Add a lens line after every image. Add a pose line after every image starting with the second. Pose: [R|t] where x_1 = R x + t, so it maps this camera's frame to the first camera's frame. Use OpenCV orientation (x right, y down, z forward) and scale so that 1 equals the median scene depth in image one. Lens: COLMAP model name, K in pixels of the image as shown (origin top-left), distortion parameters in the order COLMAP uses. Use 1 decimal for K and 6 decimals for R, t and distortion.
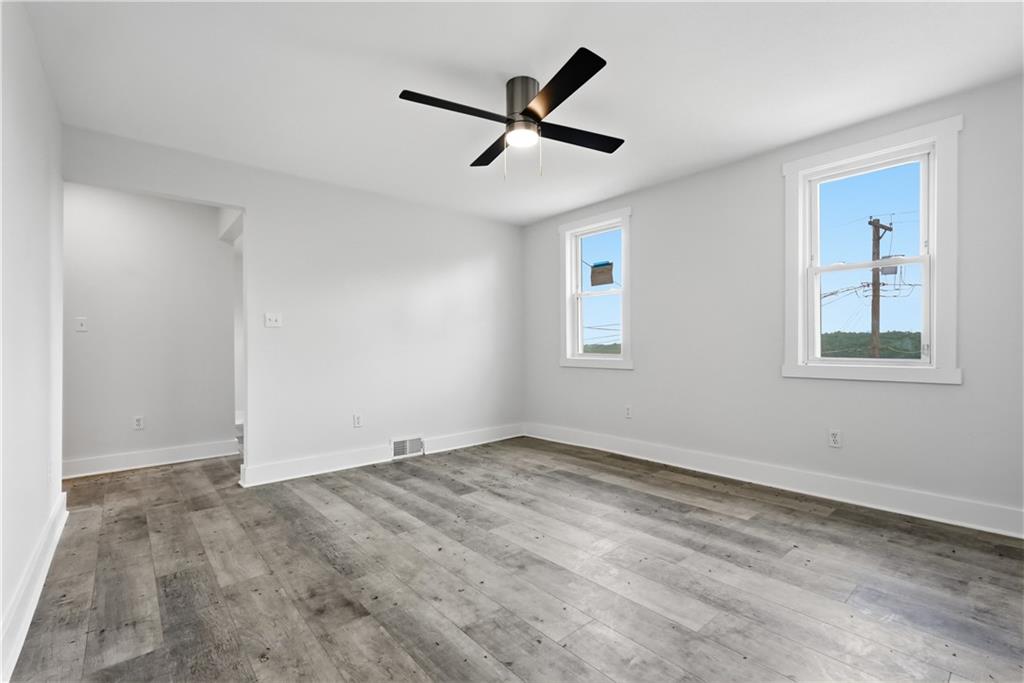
lens RADIAL K [[452.1, 0, 515.4], [0, 452.1, 345.4], [0, 0, 1]] dist [-0.016277, 0.002222]
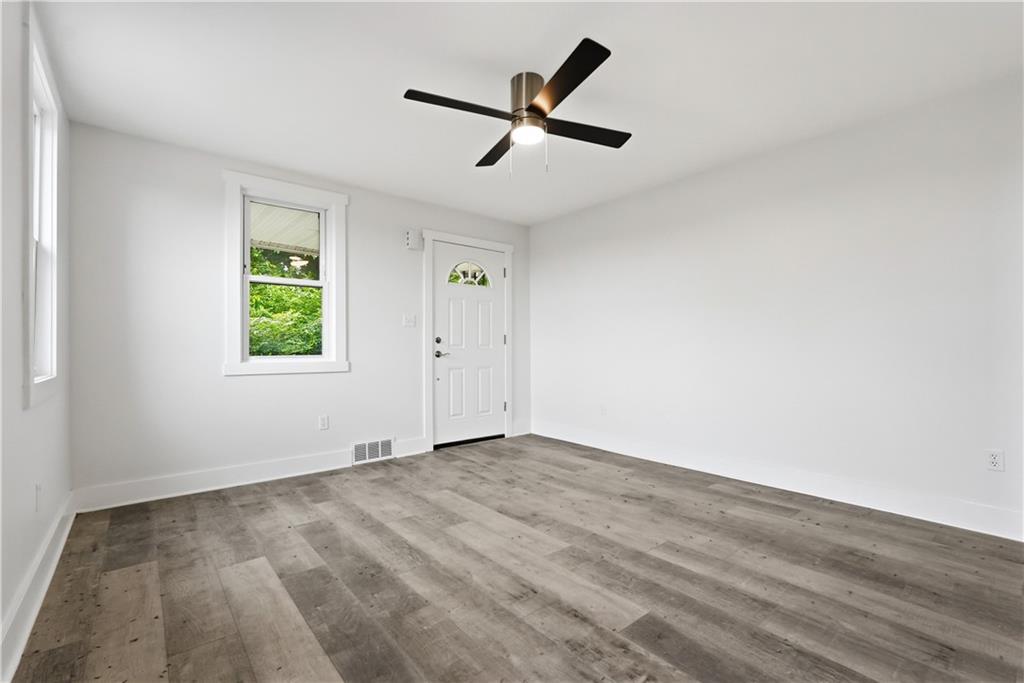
lens RADIAL K [[452.1, 0, 516.7], [0, 452.1, 343.2], [0, 0, 1]] dist [-0.016277, 0.002222]
pose [[-0.999729, 0.015100, 0.017722, 0.029166], [0.014833, 0.999776, -0.015111, 0.014102], [-0.017946, -0.014844, -0.999729, 1.956648]]
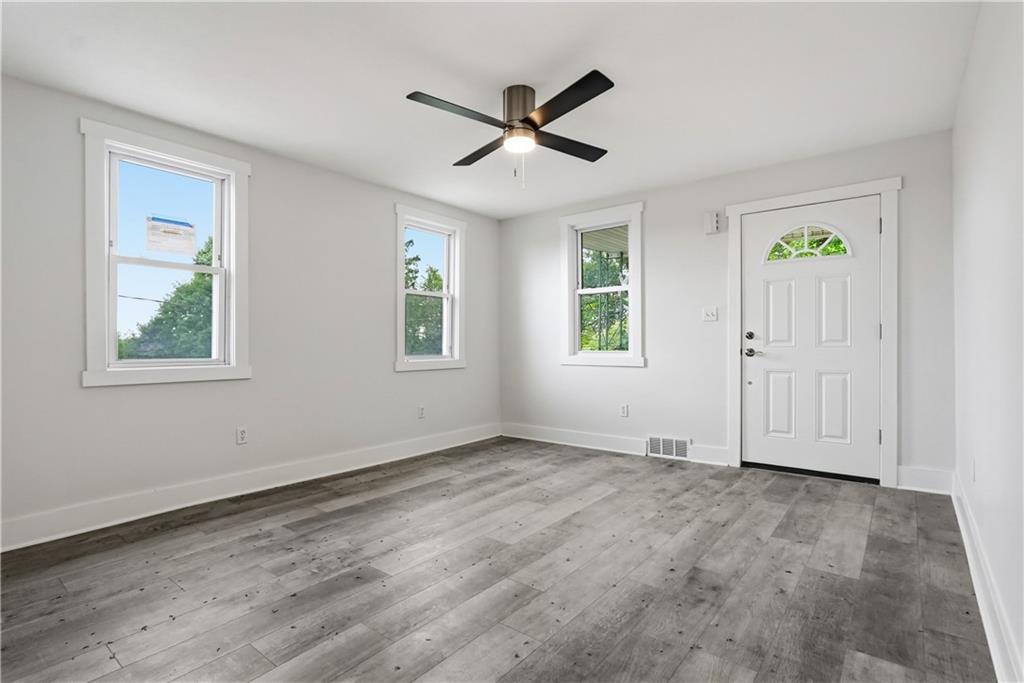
lens RADIAL K [[494.8, 0, 515.9], [0, 494.8, 341.2], [0, 0, 1]] dist [-0.014486, -0.000359]
pose [[-0.183087, 0.015521, 0.982974, -1.079638], [0.003995, 0.999879, -0.015044, 0.010629], [-0.983089, 0.001172, -0.183127, 1.198229]]
